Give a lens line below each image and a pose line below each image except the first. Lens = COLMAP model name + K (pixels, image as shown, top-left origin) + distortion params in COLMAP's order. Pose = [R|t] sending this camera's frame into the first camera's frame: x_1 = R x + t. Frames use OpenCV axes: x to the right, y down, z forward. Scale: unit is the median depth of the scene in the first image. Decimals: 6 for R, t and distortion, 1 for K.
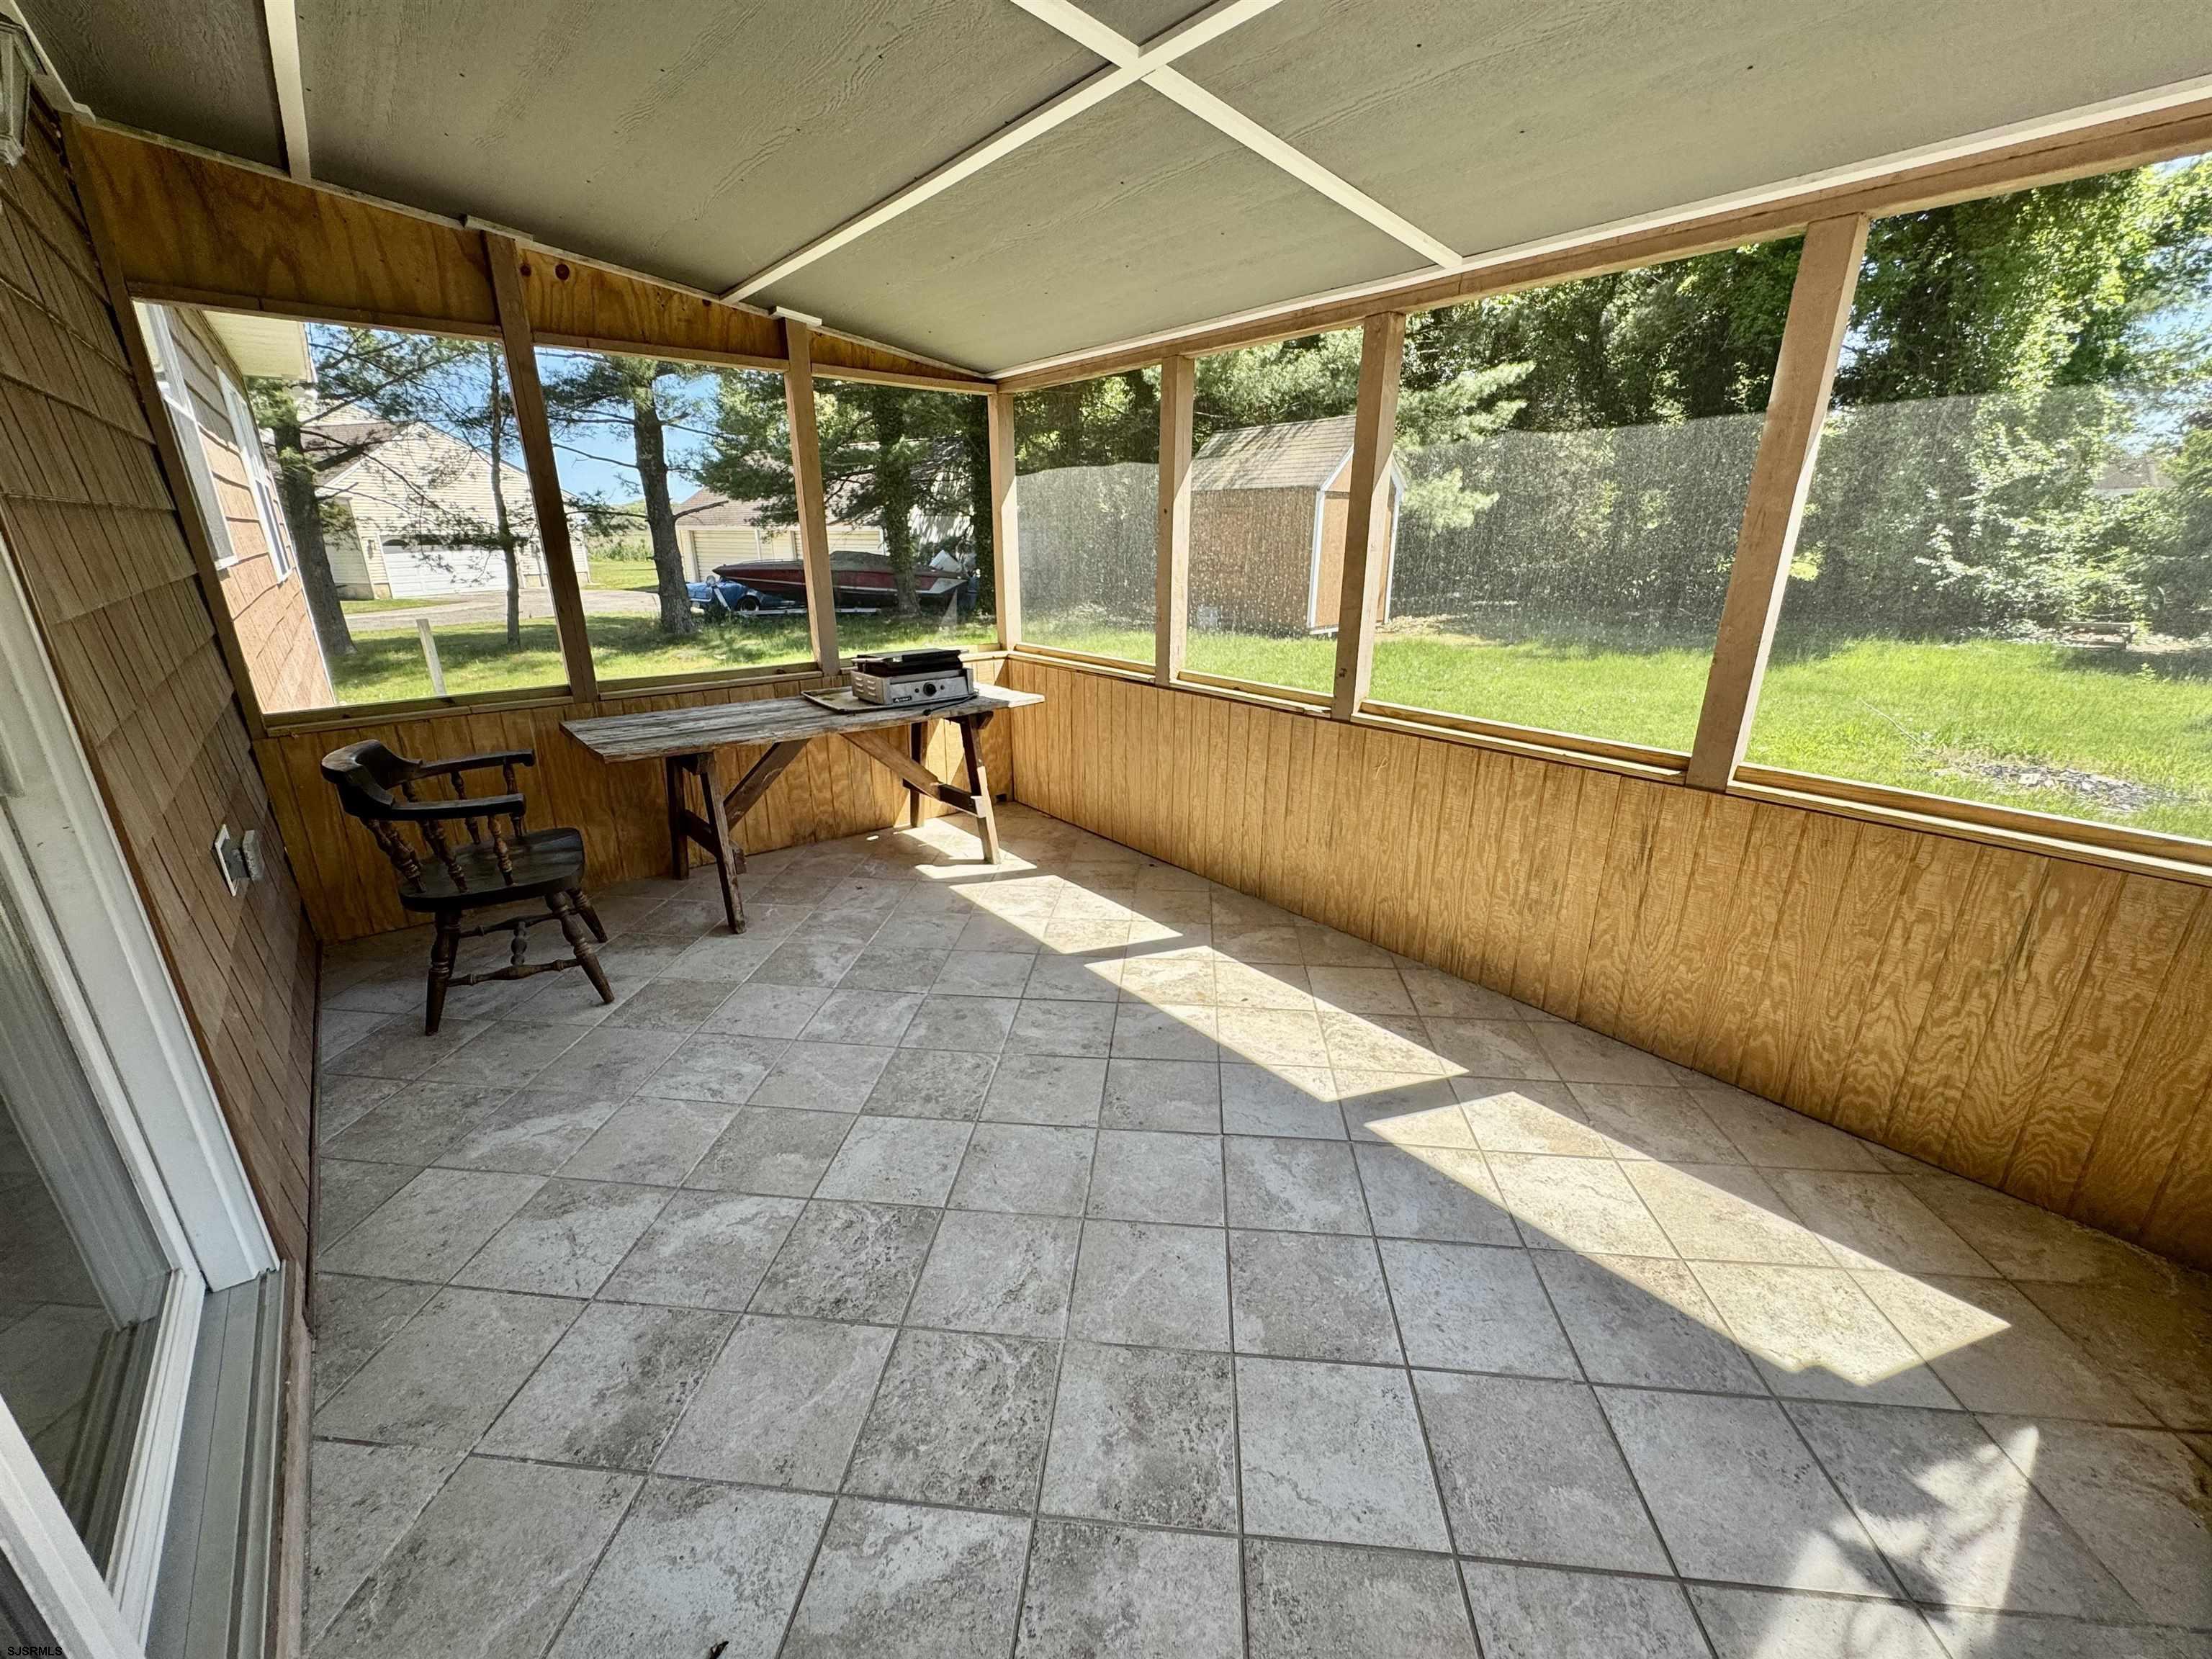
lens RADIAL K [[879.4, 0, 1098.2], [0, 879.4, 830.6], [0, 0, 1]] dist [-0.003474, 0.000970]
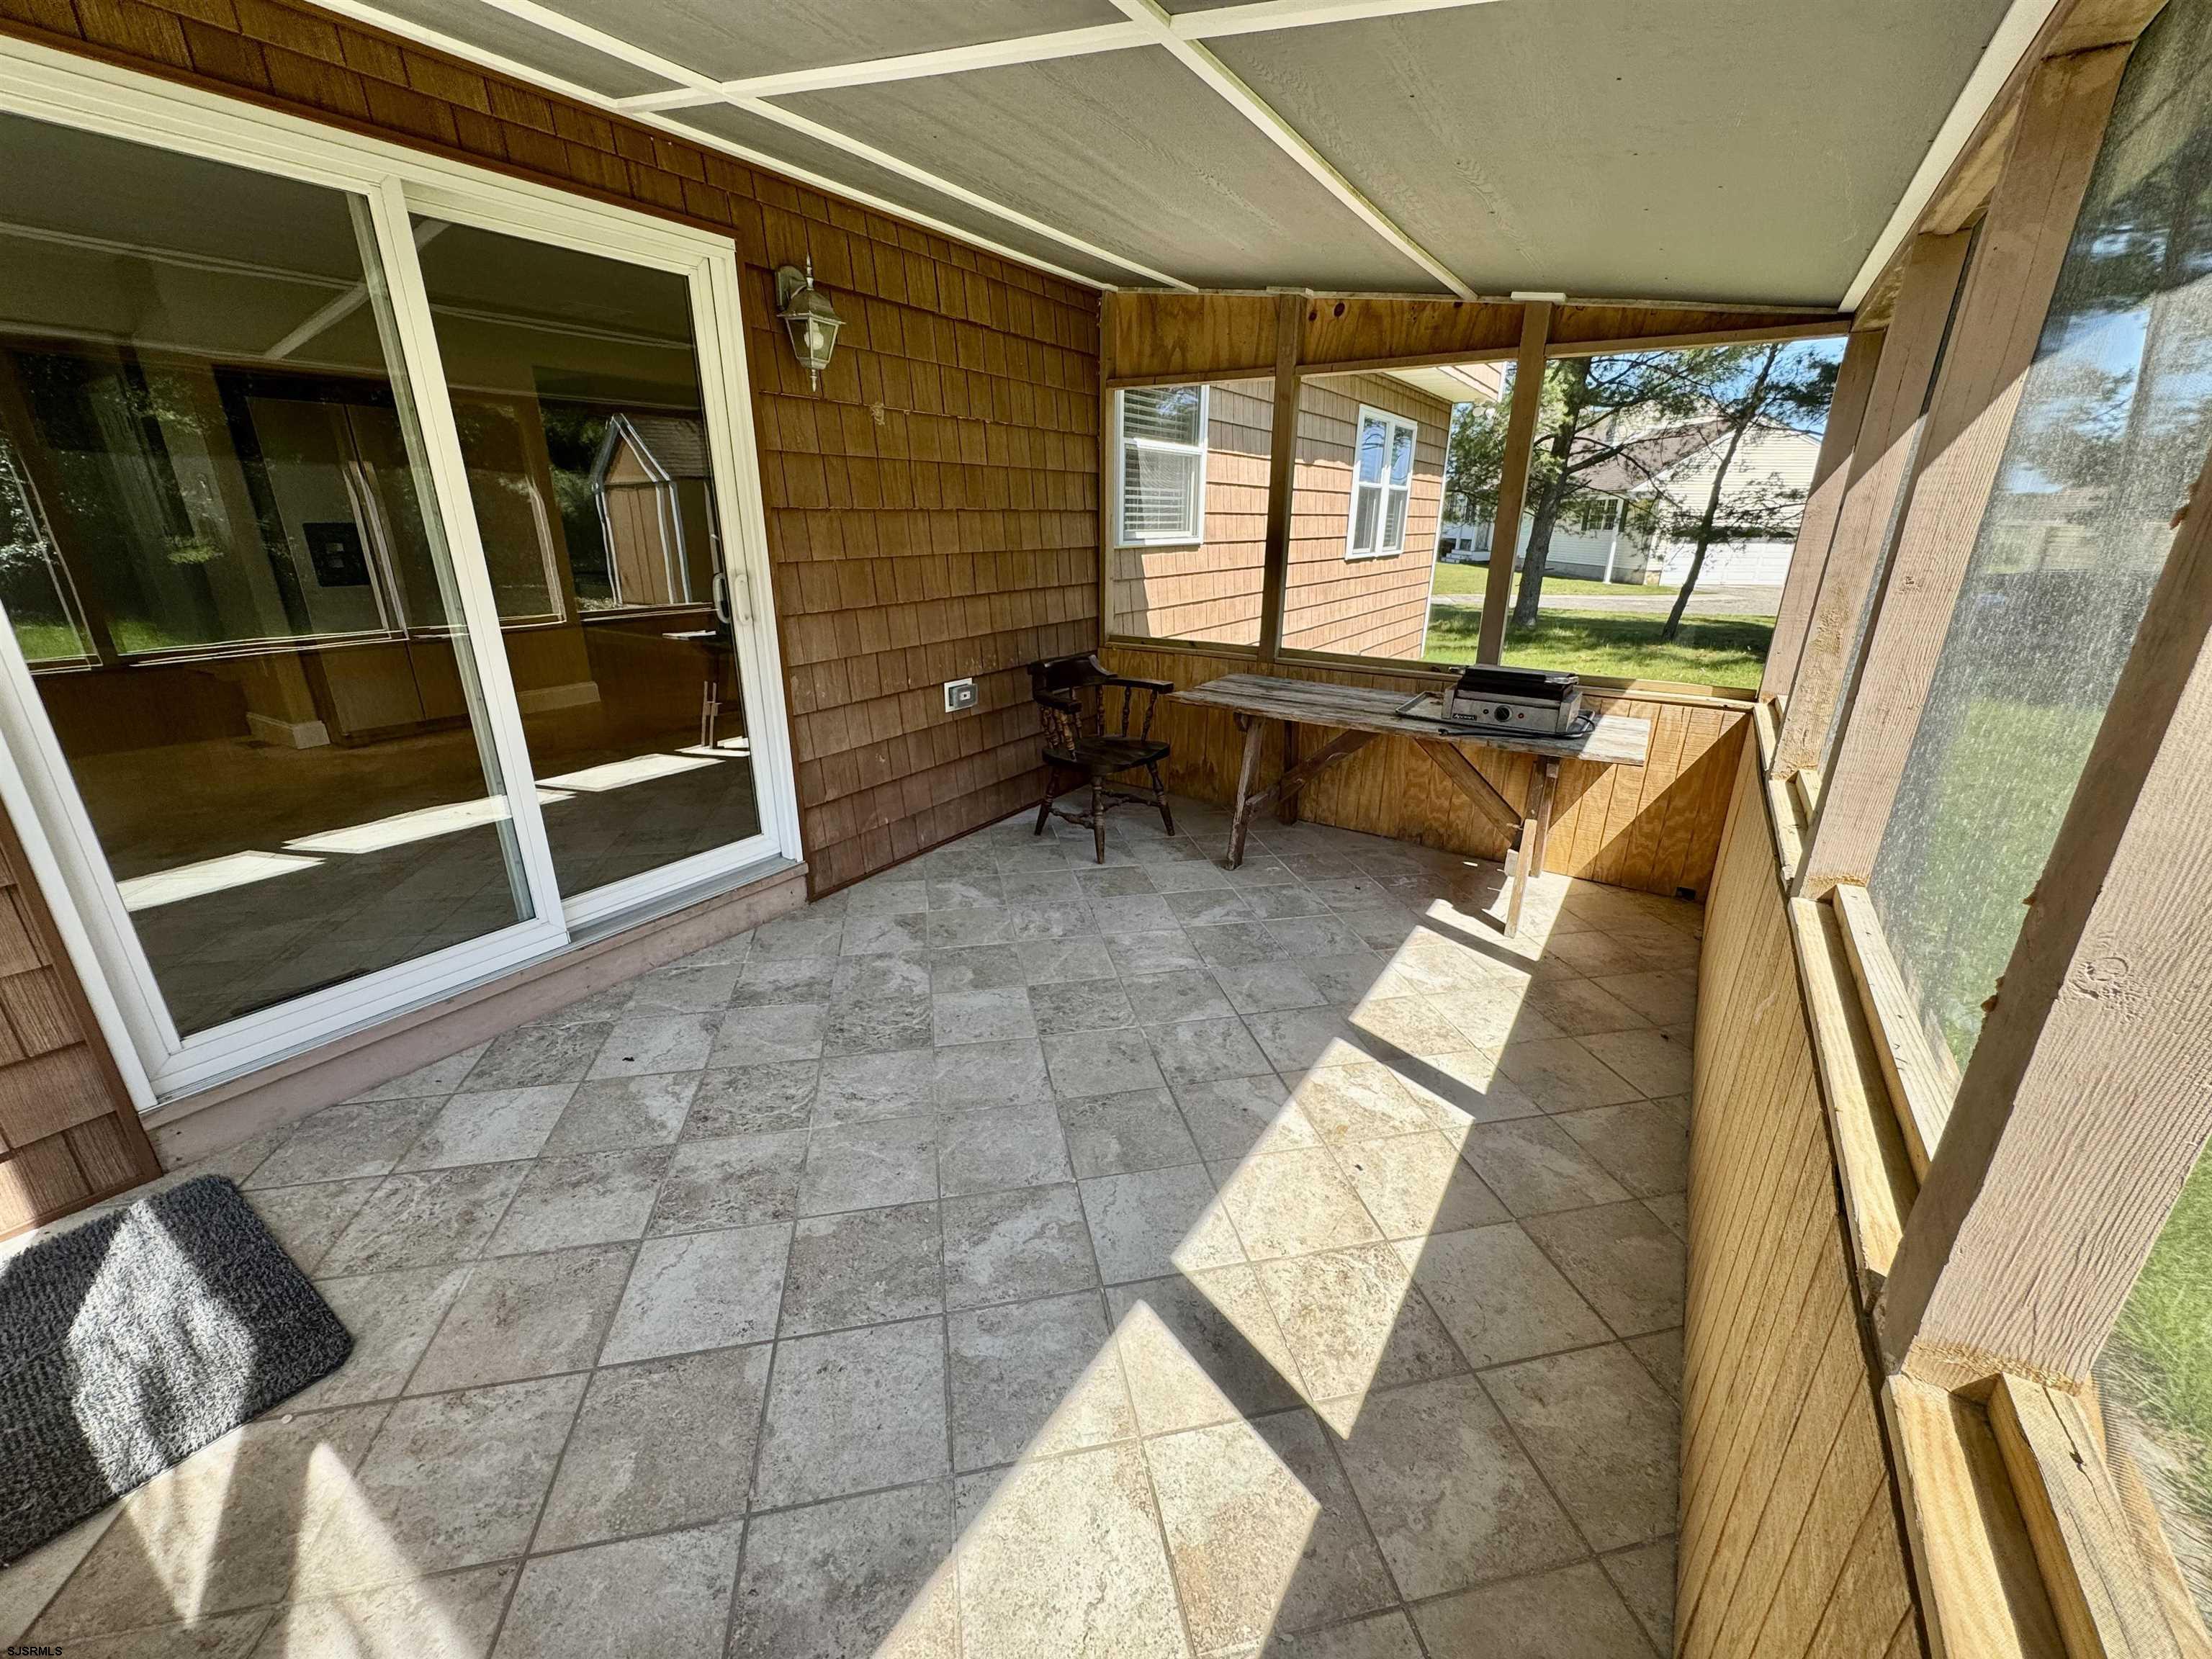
lens RADIAL K [[879.4, 0, 1108.4], [0, 879.4, 830.2], [0, 0, 1]] dist [-0.003474, 0.000970]
pose [[0.301739, 0.324800, -0.896359, 0.578045], [-0.318048, 0.920615, 0.226526, -0.146376], [0.898776, 0.216734, 0.381087, 0.395863]]
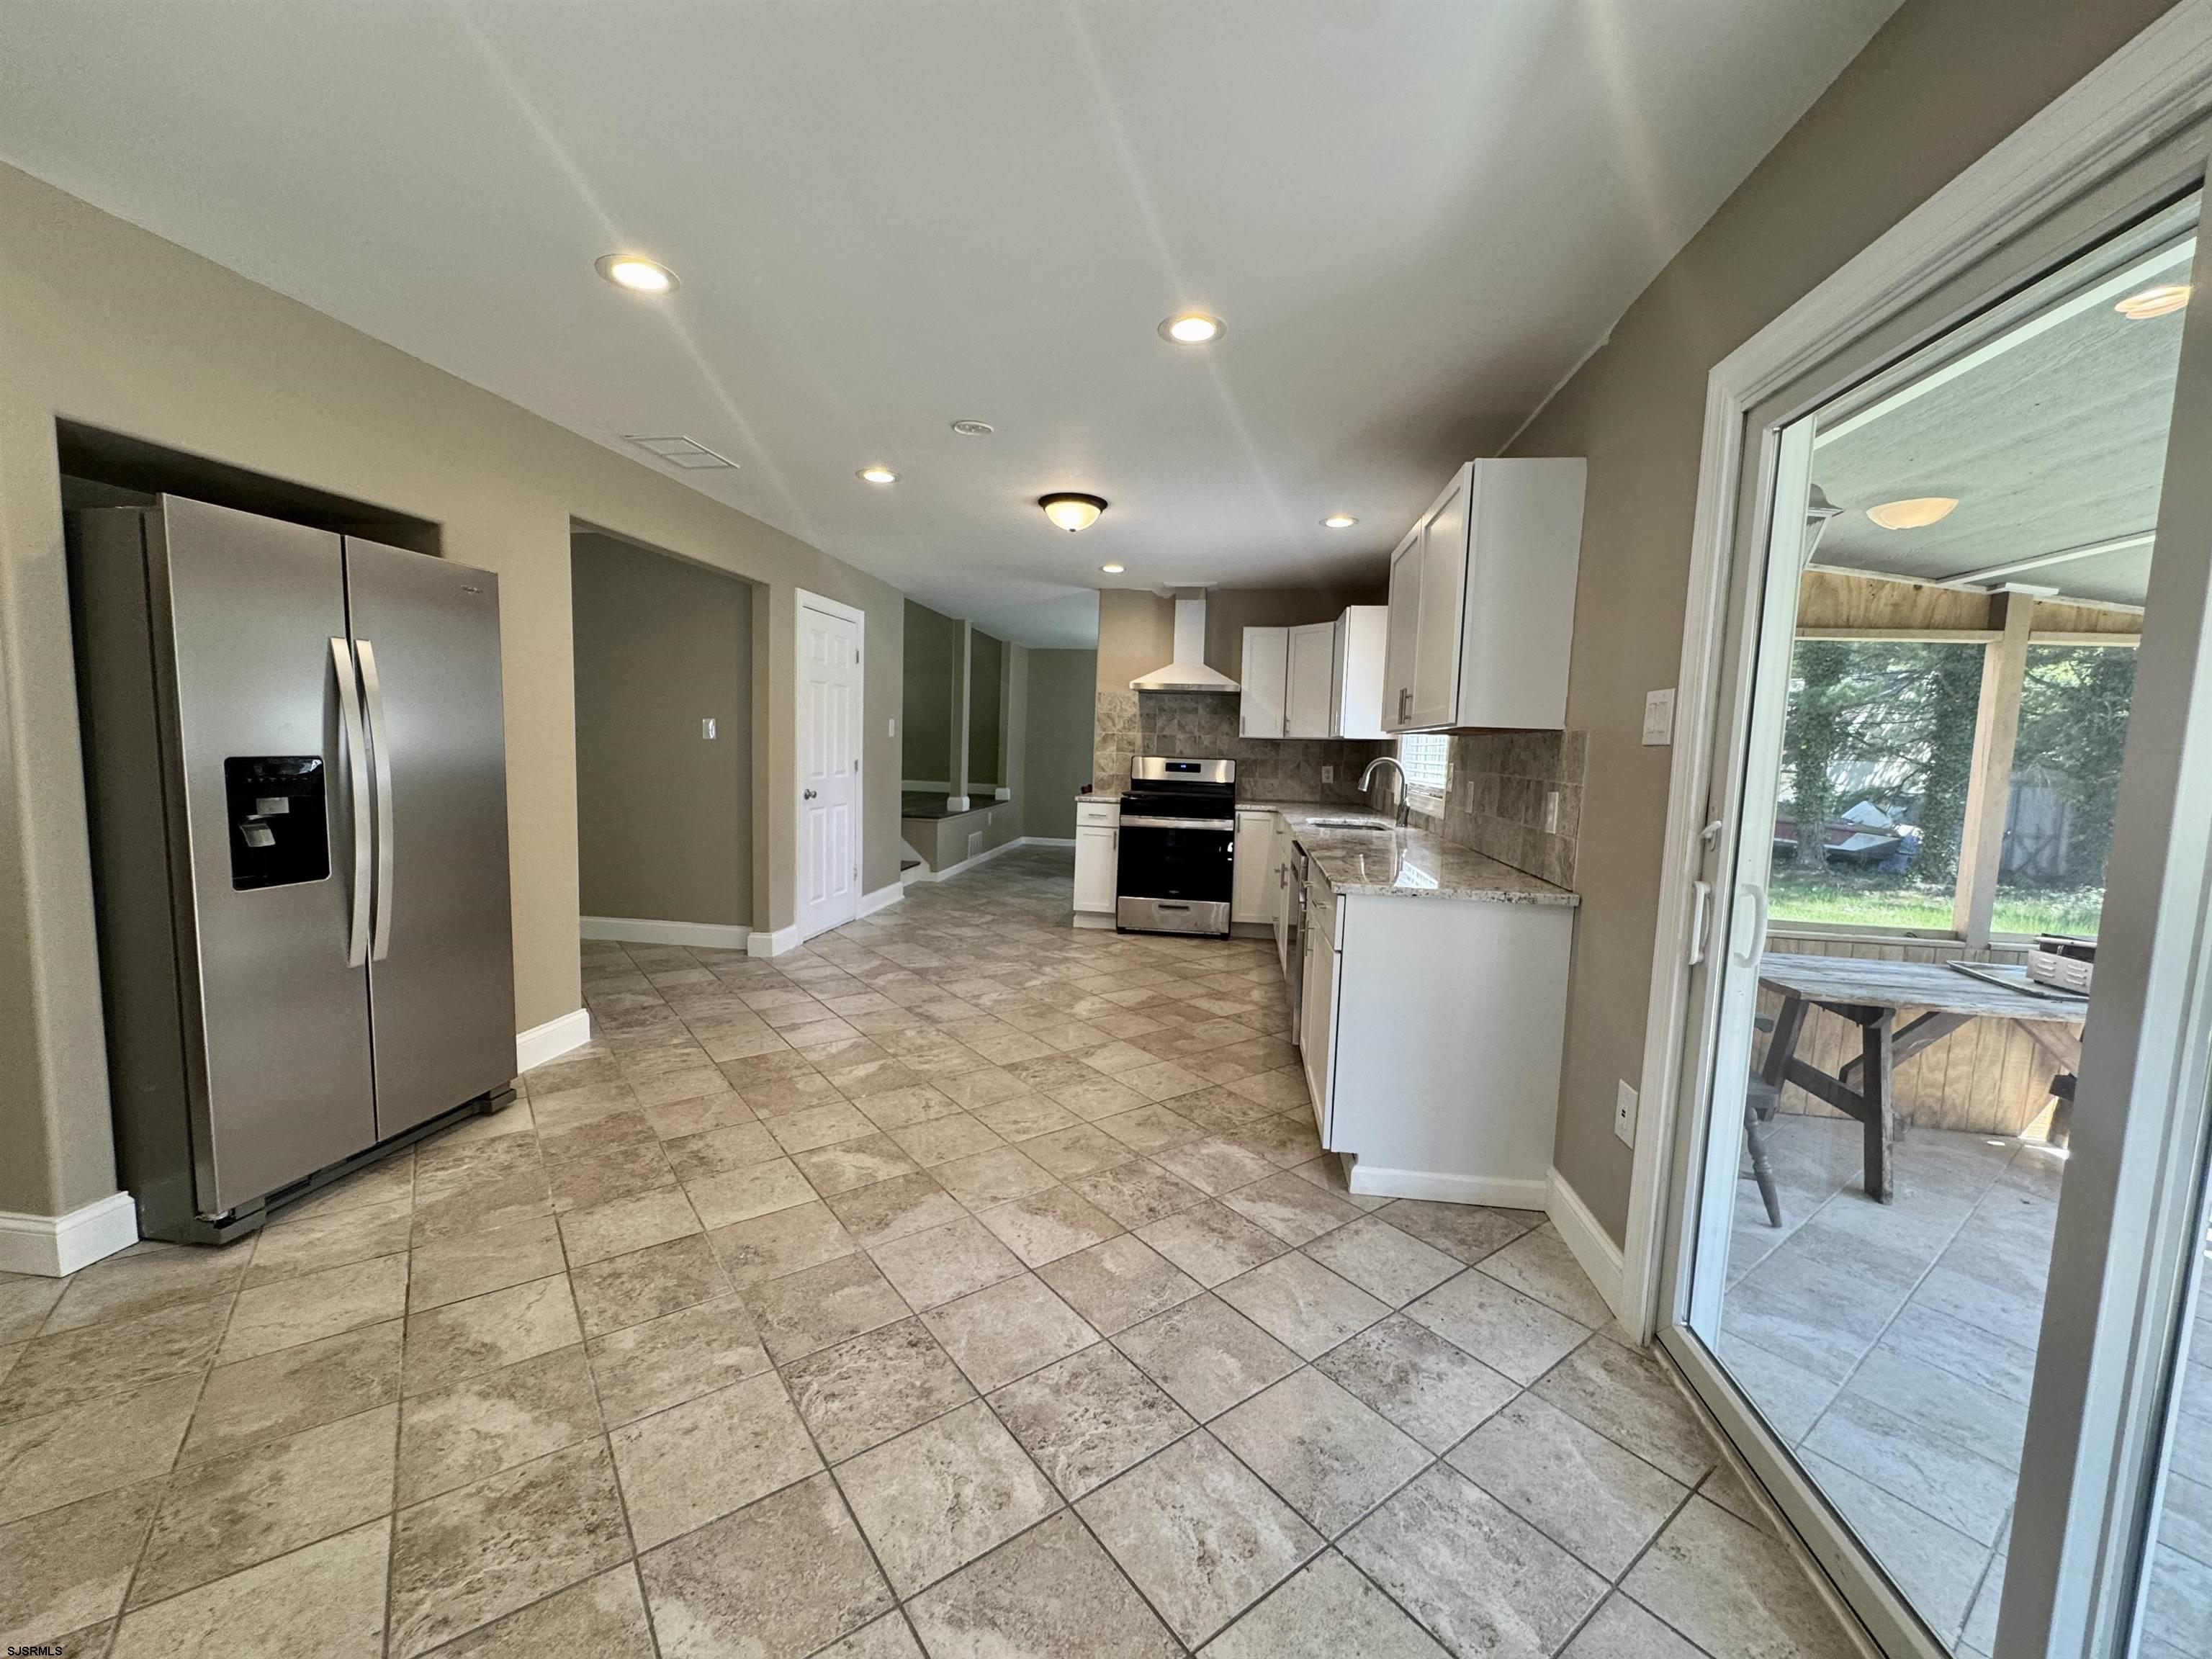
lens RADIAL K [[879.4, 0, 1114.1], [0, 879.4, 828.5], [0, 0, 1]] dist [-0.003474, 0.000970]
pose [[0.671891, 0.093719, -0.734697, -0.308899], [-0.275253, 0.952512, -0.130219, 0.082832], [0.687603, 0.289720, 0.665781, -0.298359]]
